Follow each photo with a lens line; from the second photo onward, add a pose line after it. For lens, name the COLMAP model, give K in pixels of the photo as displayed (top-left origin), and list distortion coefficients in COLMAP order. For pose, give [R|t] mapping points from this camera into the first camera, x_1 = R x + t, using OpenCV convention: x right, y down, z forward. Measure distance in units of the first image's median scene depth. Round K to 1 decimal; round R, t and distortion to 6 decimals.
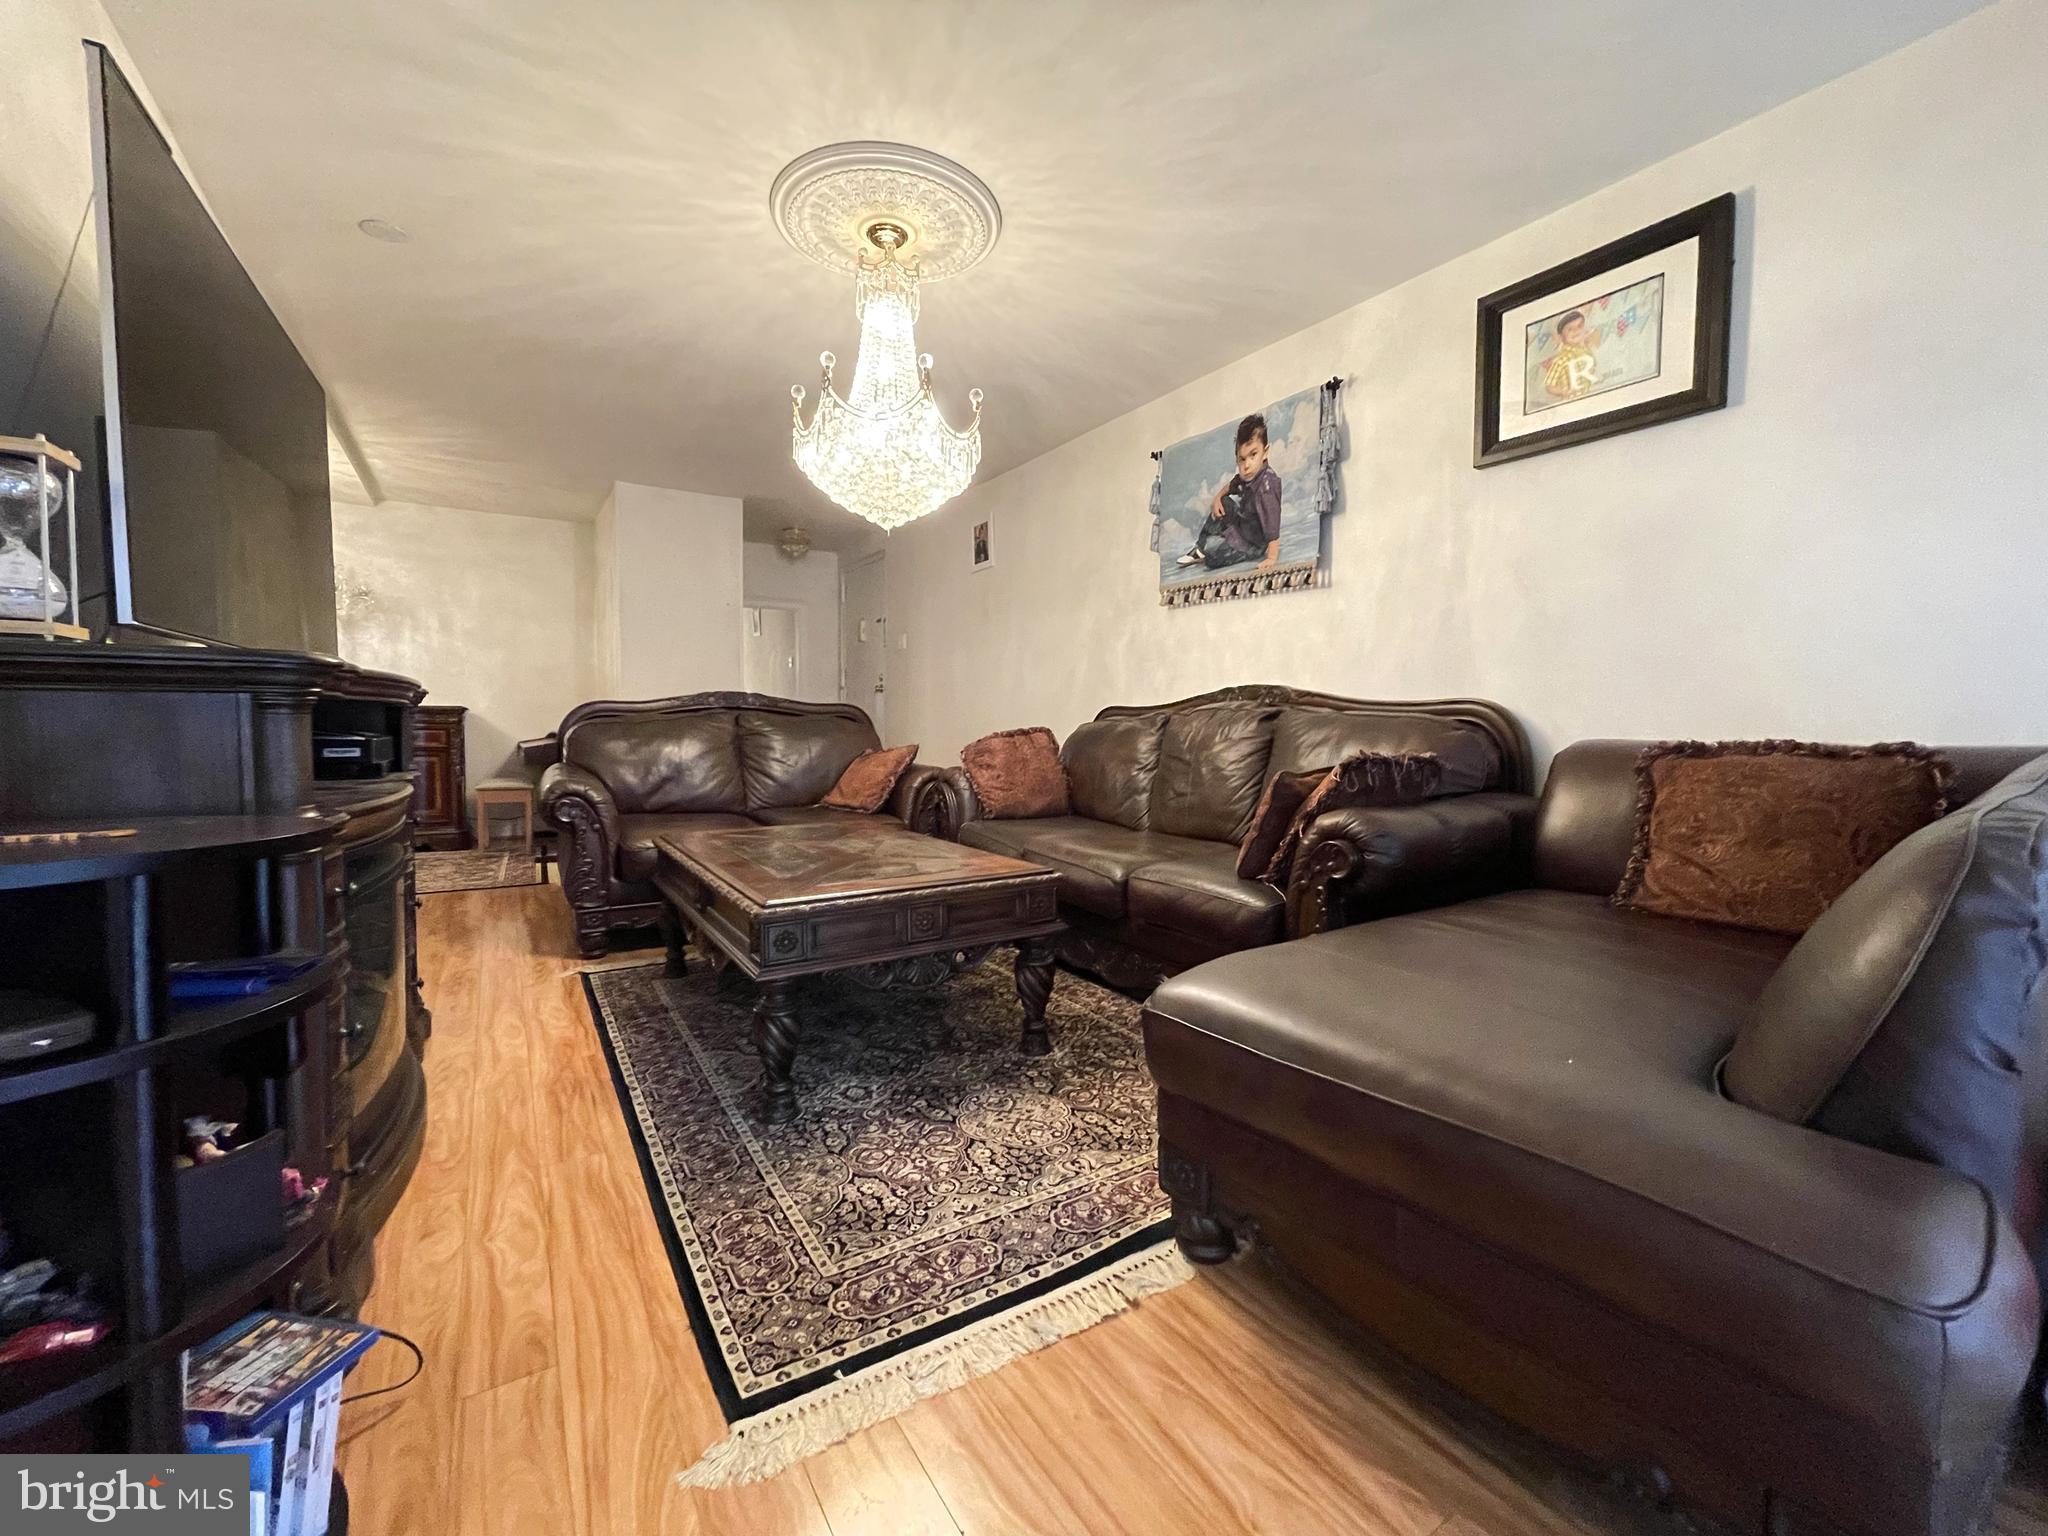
lens RADIAL K [[824.5, 0, 1010.7], [0, 824.5, 757.5], [0, 0, 1]] dist [-0.005825, 0.000848]
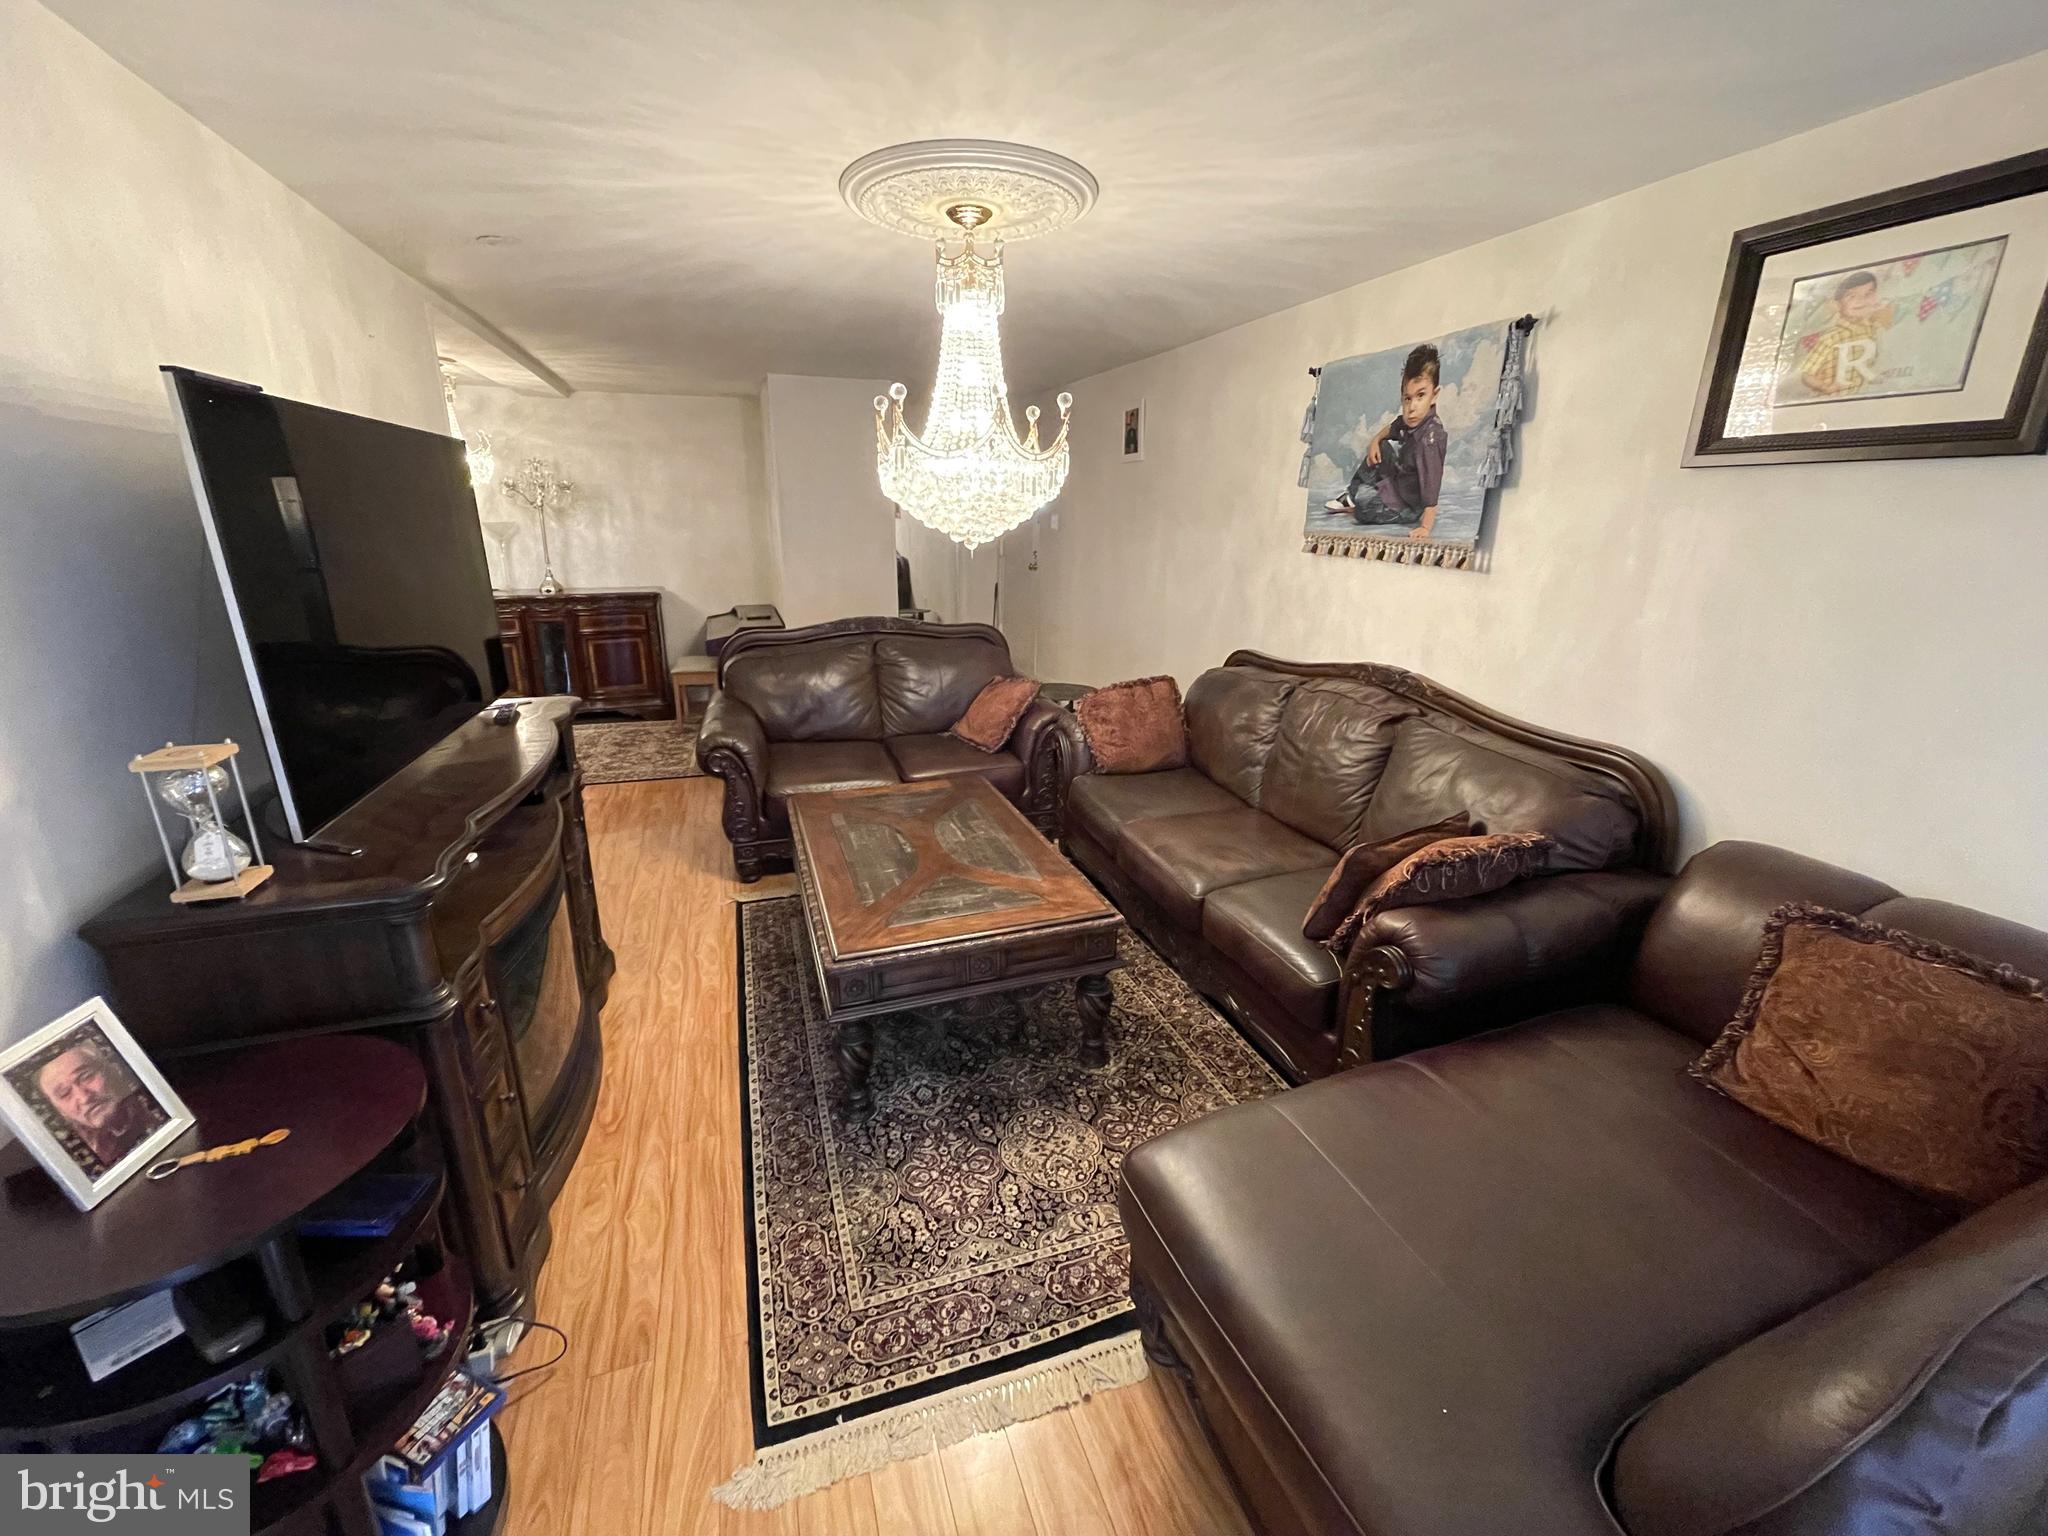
lens RADIAL K [[824.5, 0, 1012.3], [0, 824.5, 753.3], [0, 0, 1]] dist [-0.005825, 0.000848]
pose [[0.973027, 0.065976, -0.221054, 0.121803], [-0.010663, 0.970070, 0.242593, -0.263803], [0.230443, -0.233692, 0.944608, 0.030313]]
